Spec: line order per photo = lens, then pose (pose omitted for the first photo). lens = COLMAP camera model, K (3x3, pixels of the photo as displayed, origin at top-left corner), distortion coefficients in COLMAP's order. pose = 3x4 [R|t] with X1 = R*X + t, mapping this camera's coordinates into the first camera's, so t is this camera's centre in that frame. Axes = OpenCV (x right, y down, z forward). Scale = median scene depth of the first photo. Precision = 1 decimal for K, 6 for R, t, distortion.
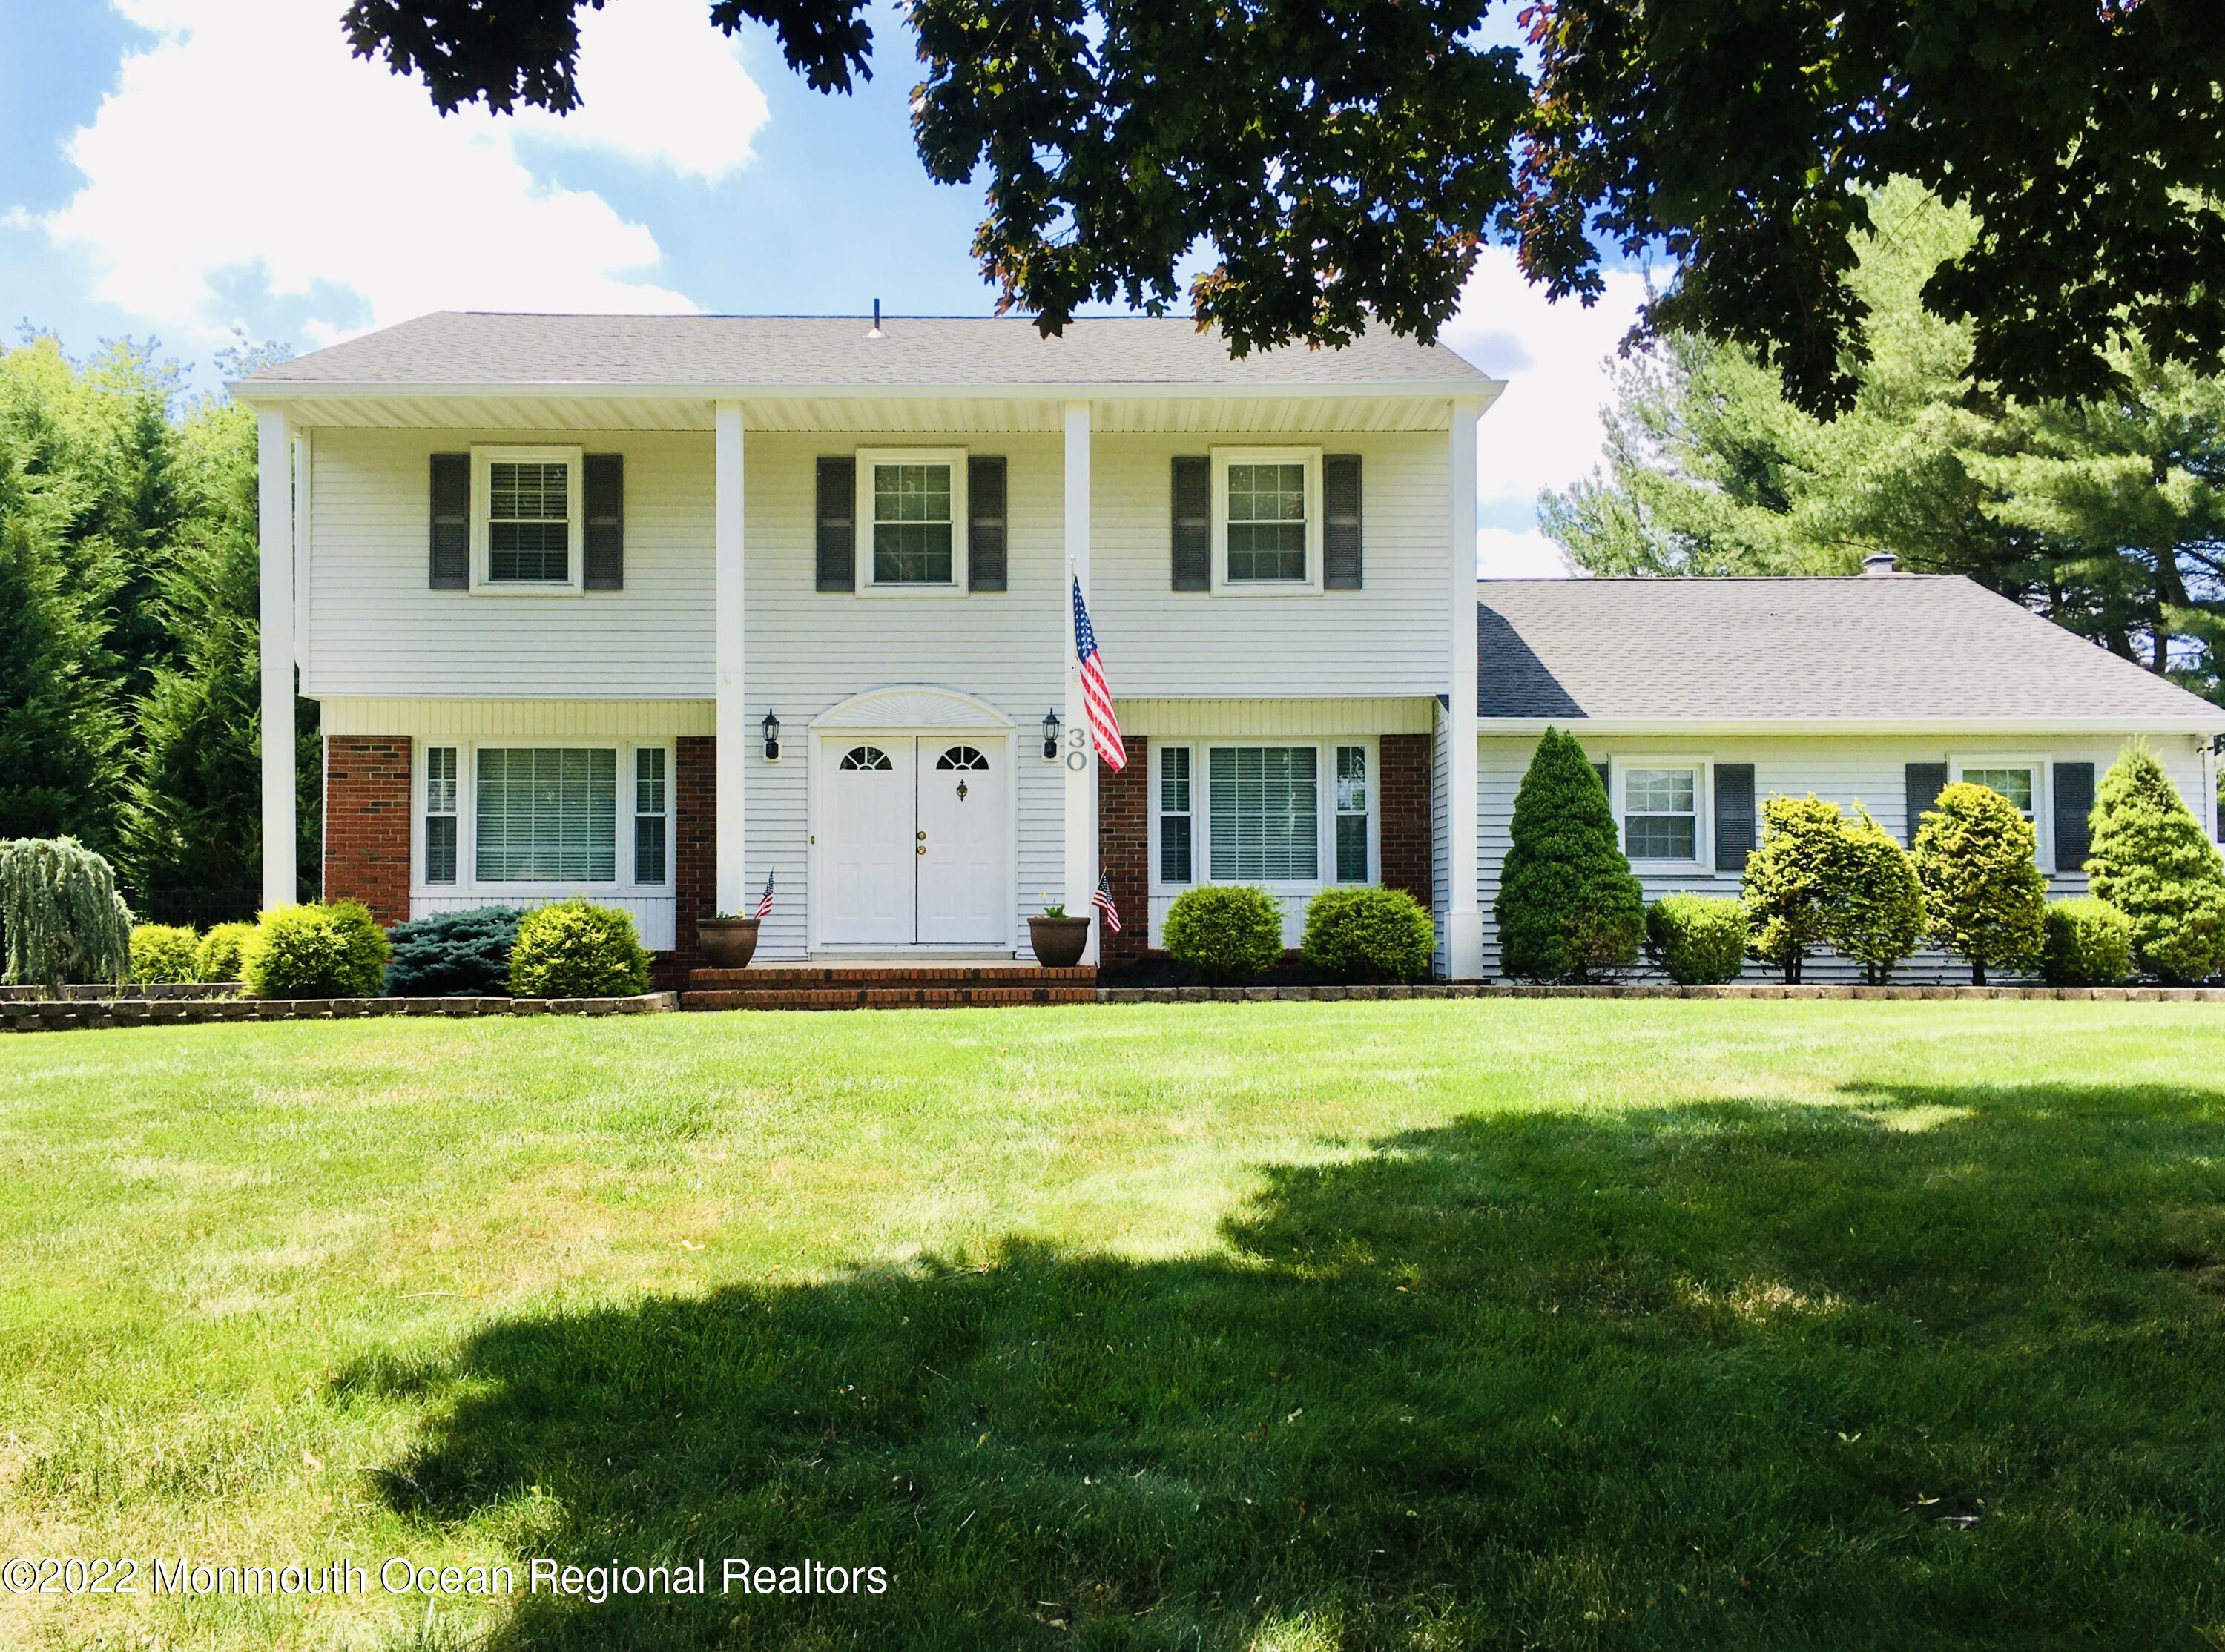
lens RADIAL K [[1949.2, 0, 1112.3], [0, 1949.2, 823.7], [0, 0, 1]] dist [0.001202, -0.000146]
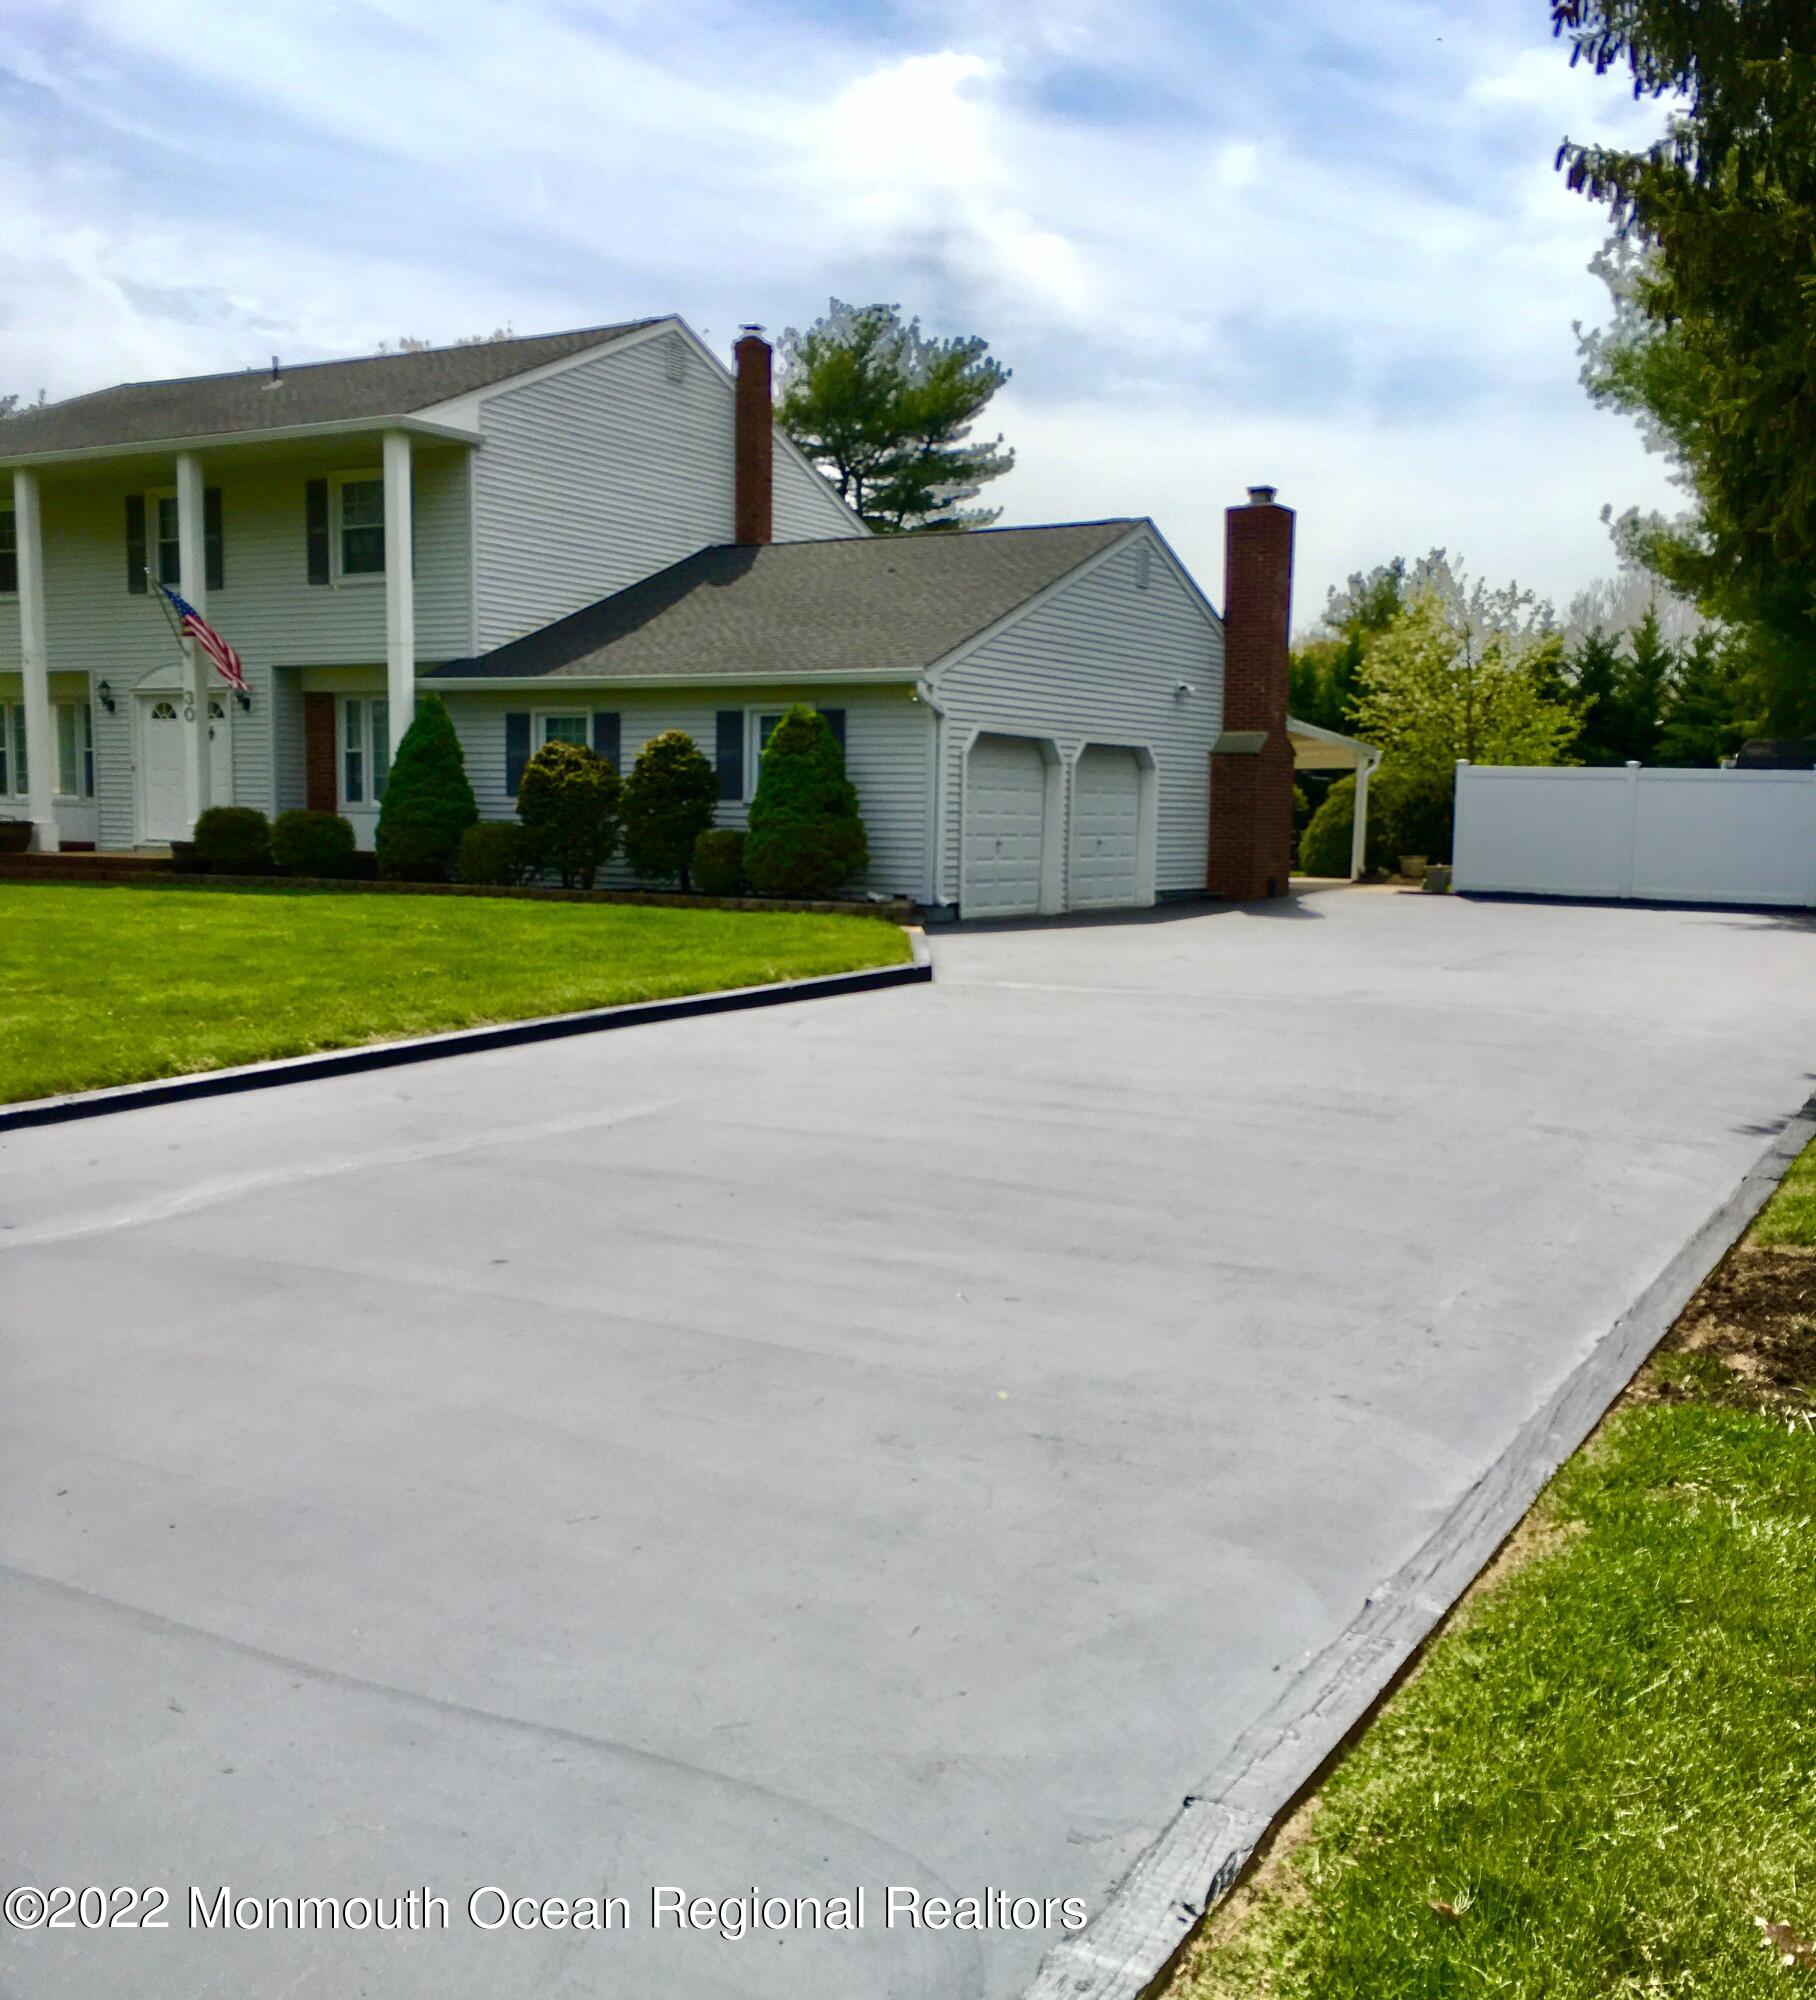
lens RADIAL K [[1968.7, 0, 908.9], [0, 1968.7, 1003.2], [0, 0, 1]] dist [-0.002518, 0.000000]
pose [[0.867617, 0.065977, -0.492836, 1.076746], [-0.004606, 0.992182, 0.124716, -0.003345], [0.497211, -0.105936, 0.861138, 0.002921]]
